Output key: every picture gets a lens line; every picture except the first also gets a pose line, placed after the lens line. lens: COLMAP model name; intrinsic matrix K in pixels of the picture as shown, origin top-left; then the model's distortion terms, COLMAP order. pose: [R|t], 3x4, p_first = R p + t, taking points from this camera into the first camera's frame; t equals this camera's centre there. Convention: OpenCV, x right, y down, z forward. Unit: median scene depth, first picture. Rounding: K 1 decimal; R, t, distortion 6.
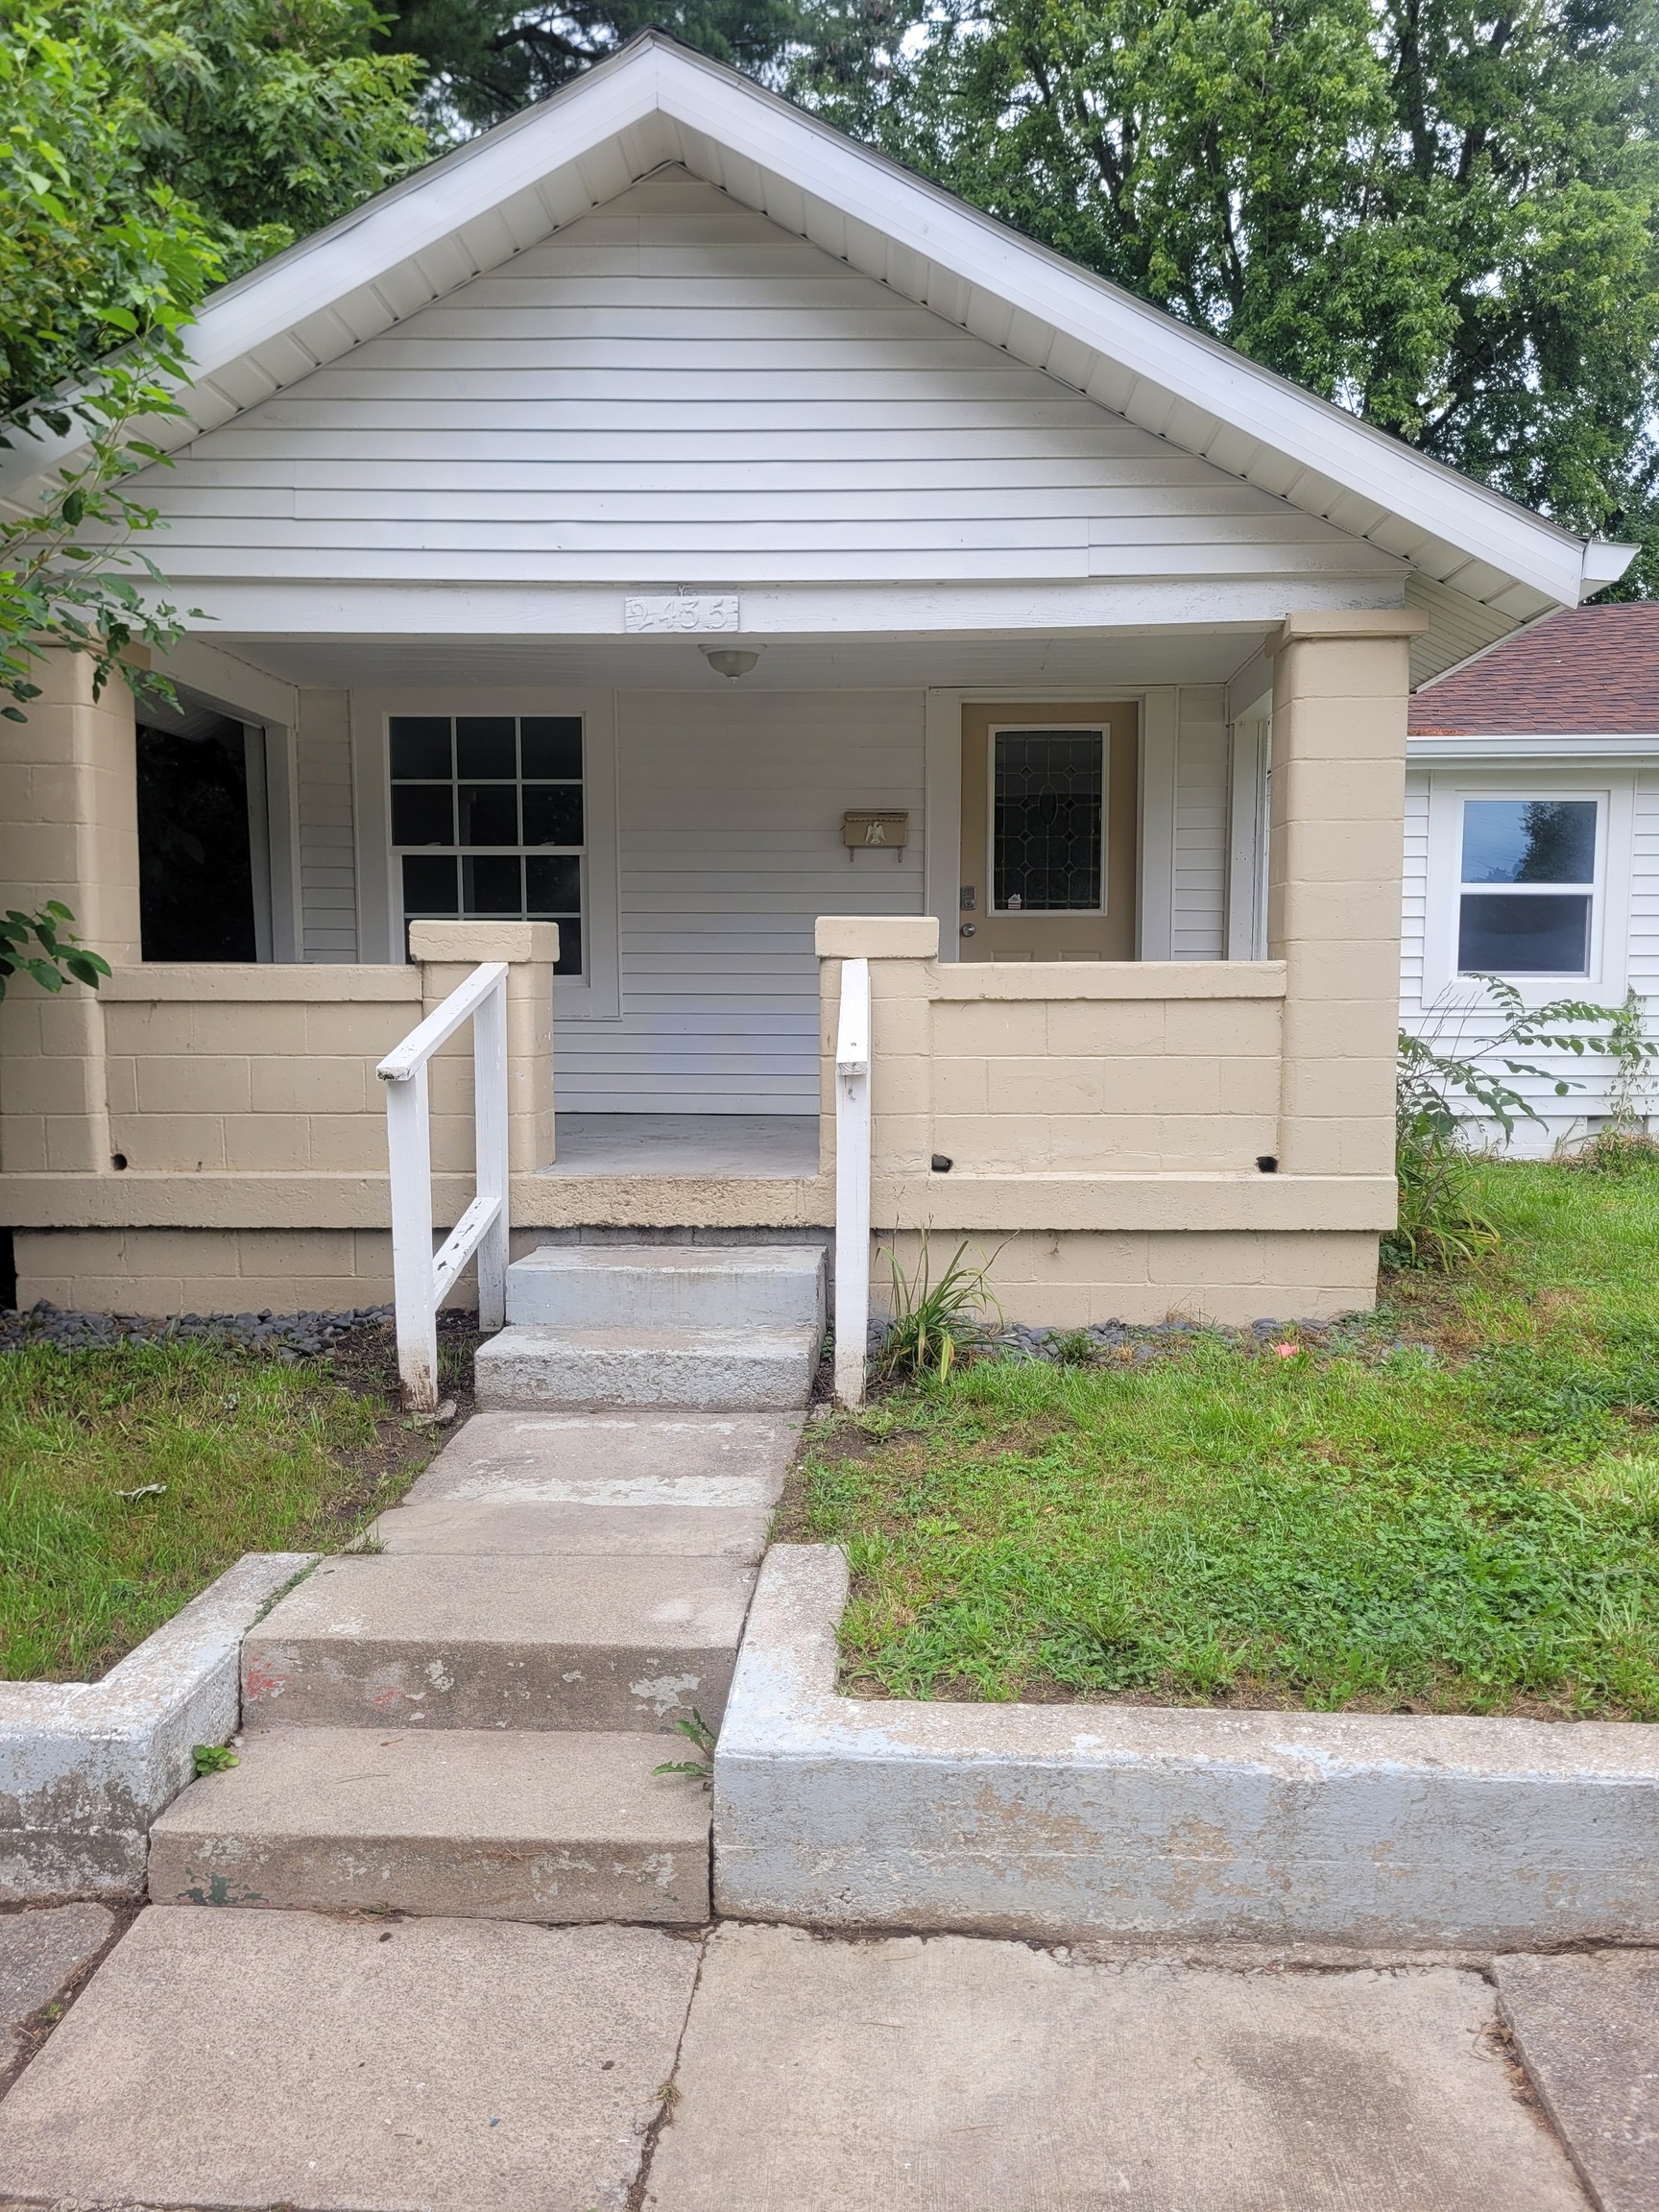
lens RADIAL K [[1667.8, 0, 868.1], [0, 1667.8, 1106.9], [0, 0, 1]] dist [0.059711, -0.052643]
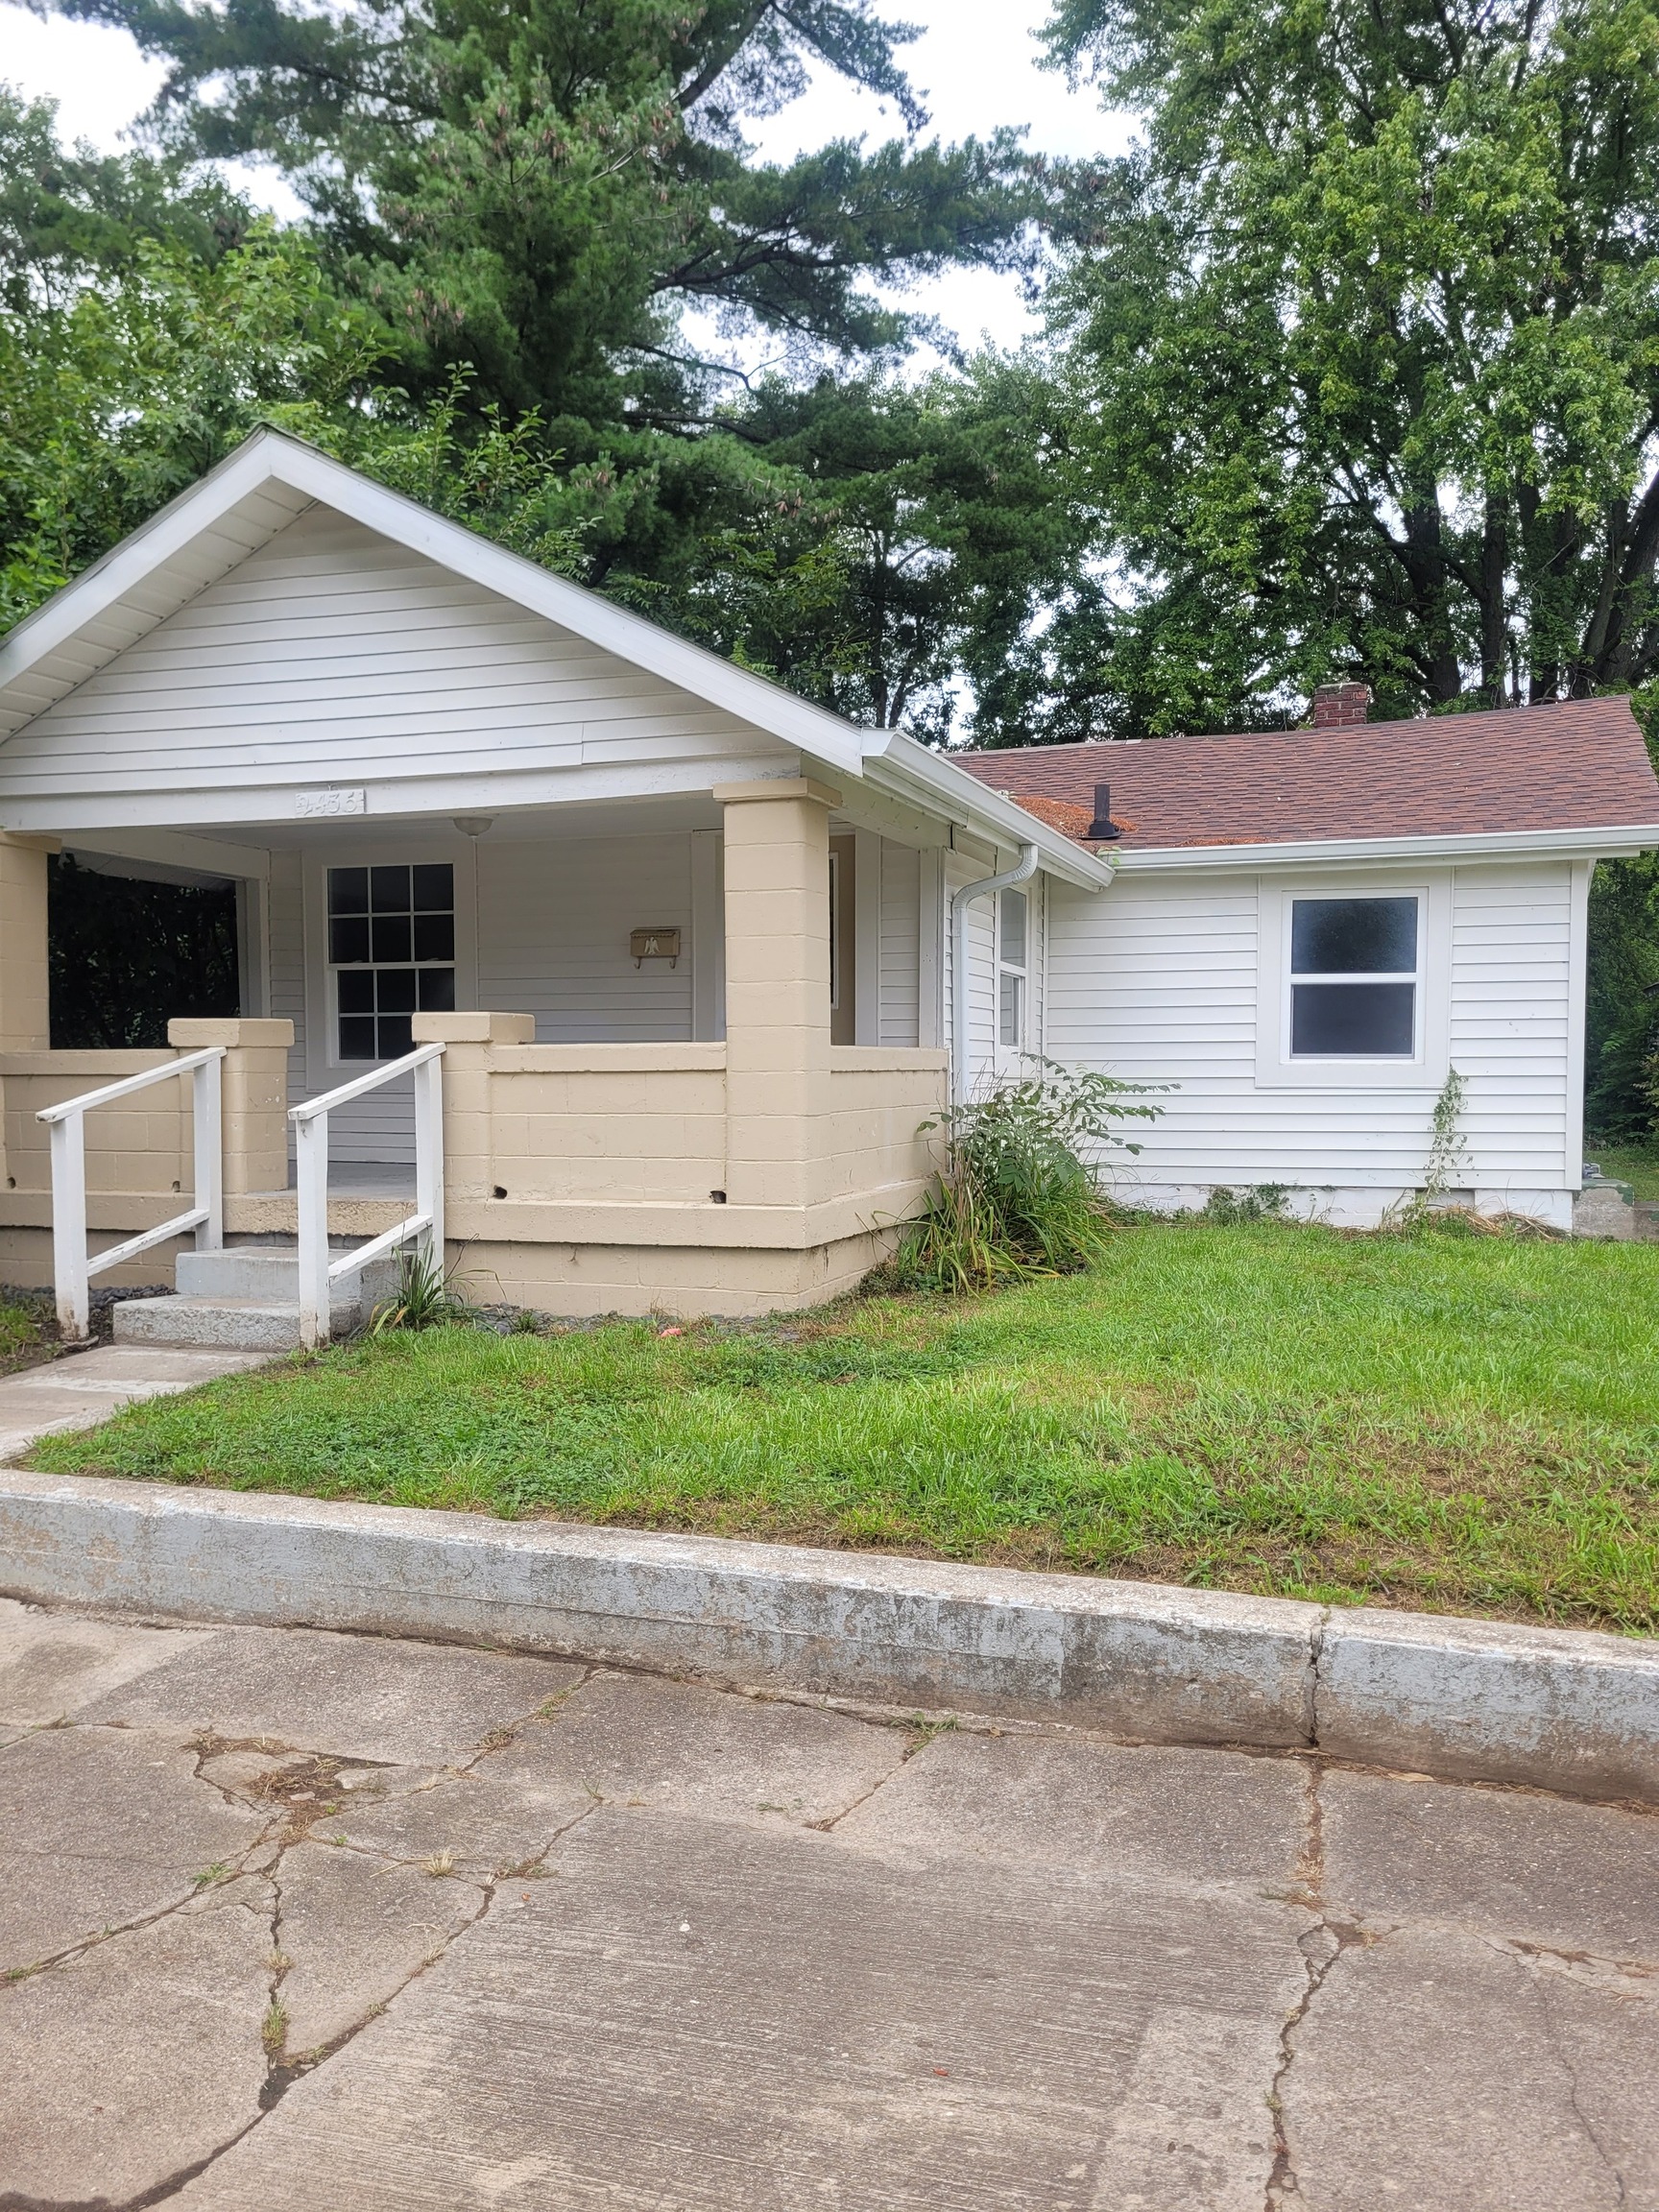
lens RADIAL K [[1645.2, 0, 838.8], [0, 1645.2, 1127.8], [0, 0, 1]] dist [0.060237, -0.053560]
pose [[0.960239, 0.006747, -0.279098, 0.690224], [-0.018747, 0.999010, -0.040349, 0.030732], [0.278550, 0.043977, 0.959414, -0.217806]]
